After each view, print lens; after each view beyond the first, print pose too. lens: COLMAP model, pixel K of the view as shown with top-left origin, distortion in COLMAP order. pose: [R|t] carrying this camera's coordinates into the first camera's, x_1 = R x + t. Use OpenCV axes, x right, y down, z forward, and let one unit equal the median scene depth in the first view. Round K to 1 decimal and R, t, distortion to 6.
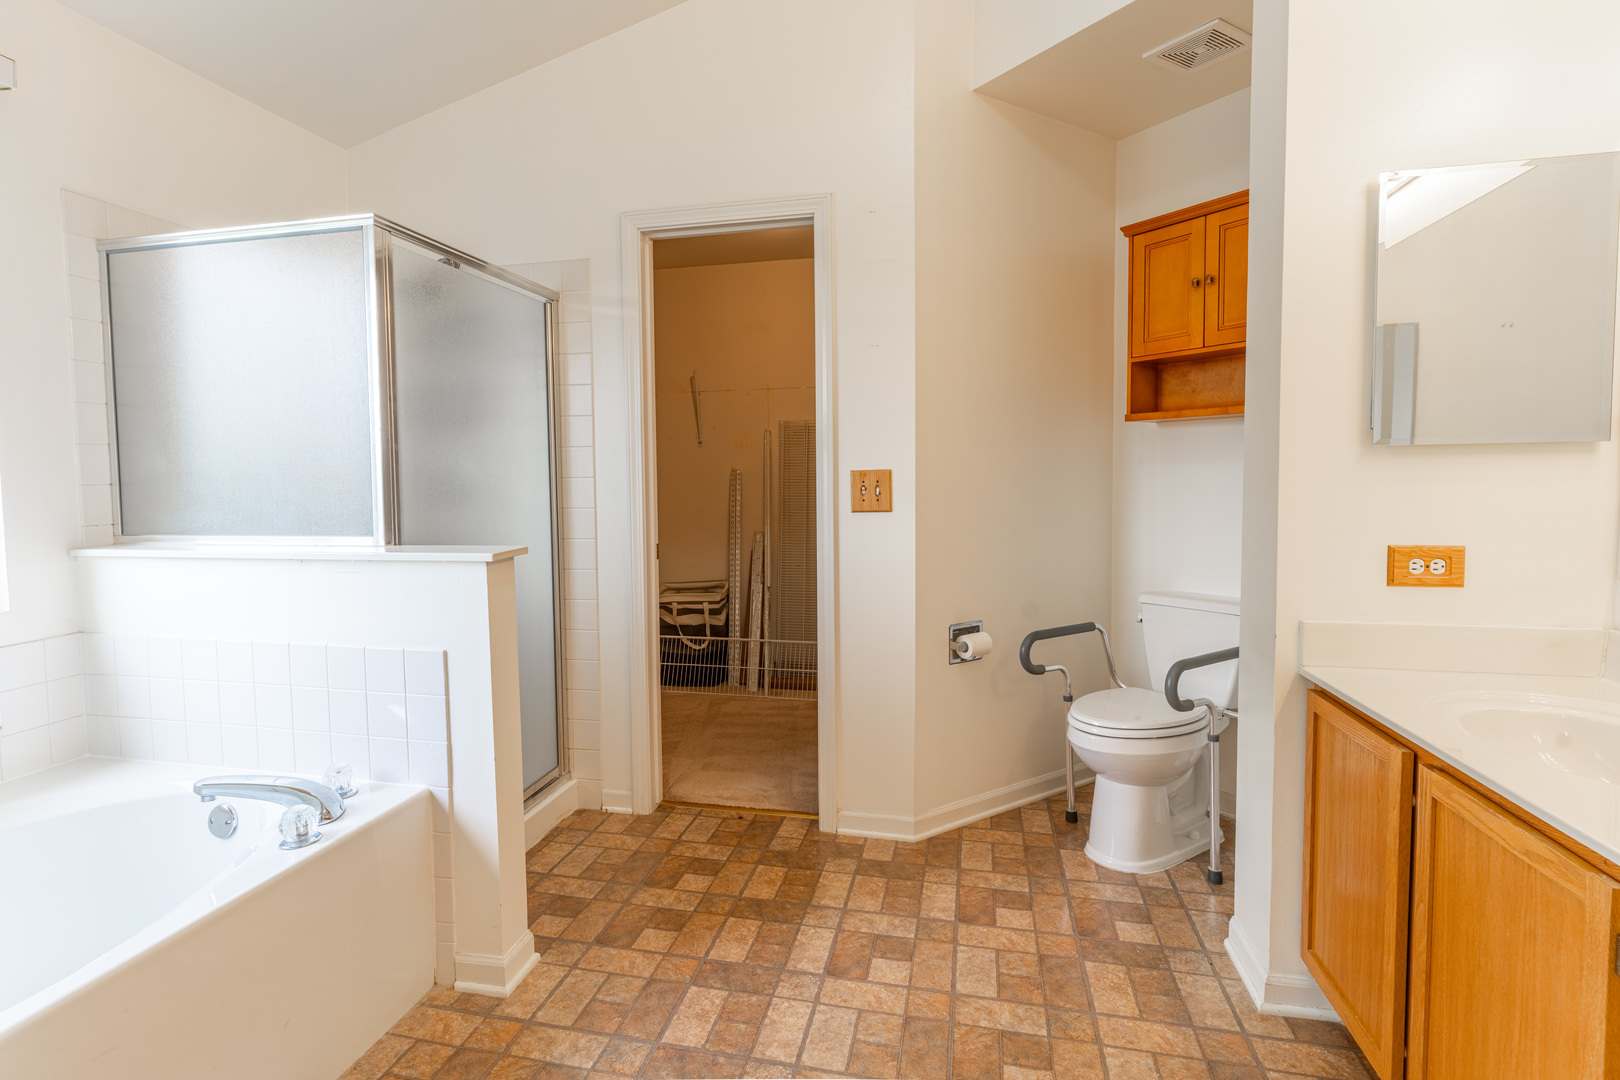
lens RADIAL K [[782.2, 0, 805.8], [0, 782.2, 525.3], [0, 0, 1]] dist [-0.004263, 0.001018]
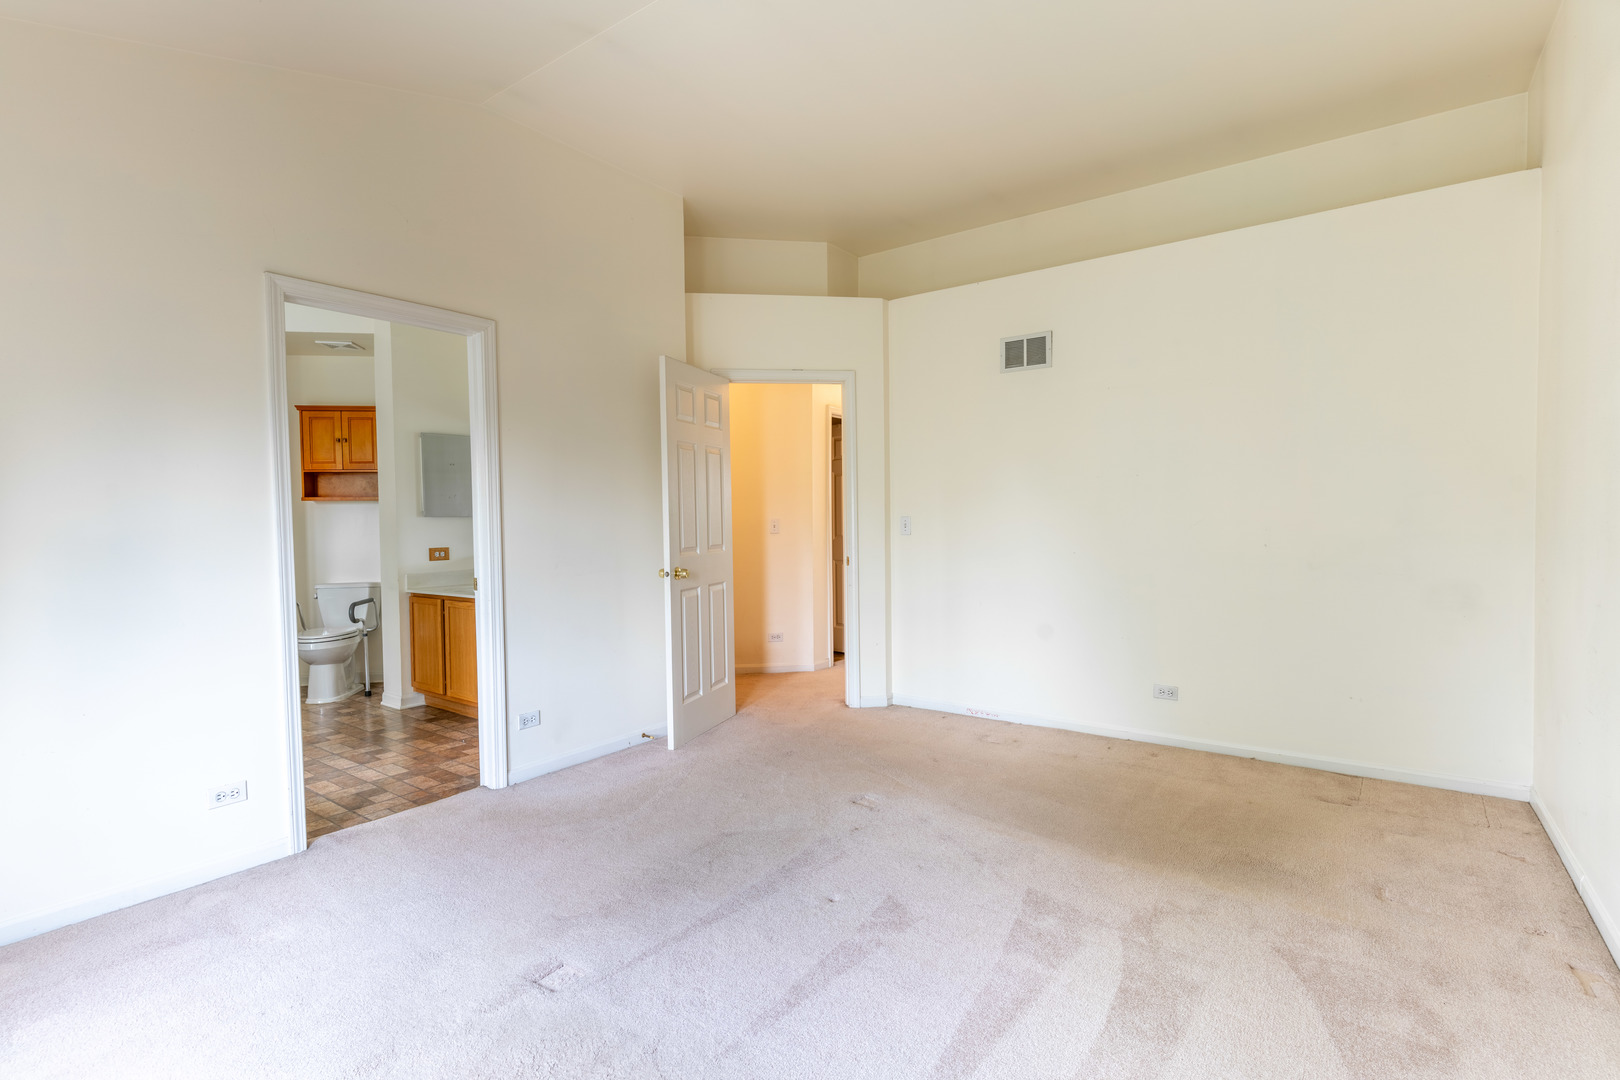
lens RADIAL K [[782.2, 0, 805.8], [0, 782.2, 537.0], [0, 0, 1]] dist [-0.004263, 0.001018]
pose [[0.402572, -0.020286, 0.915164, -1.068842], [0.062884, 0.998005, -0.005539, 0.064487], [-0.913226, 0.059779, 0.403044, -1.166255]]
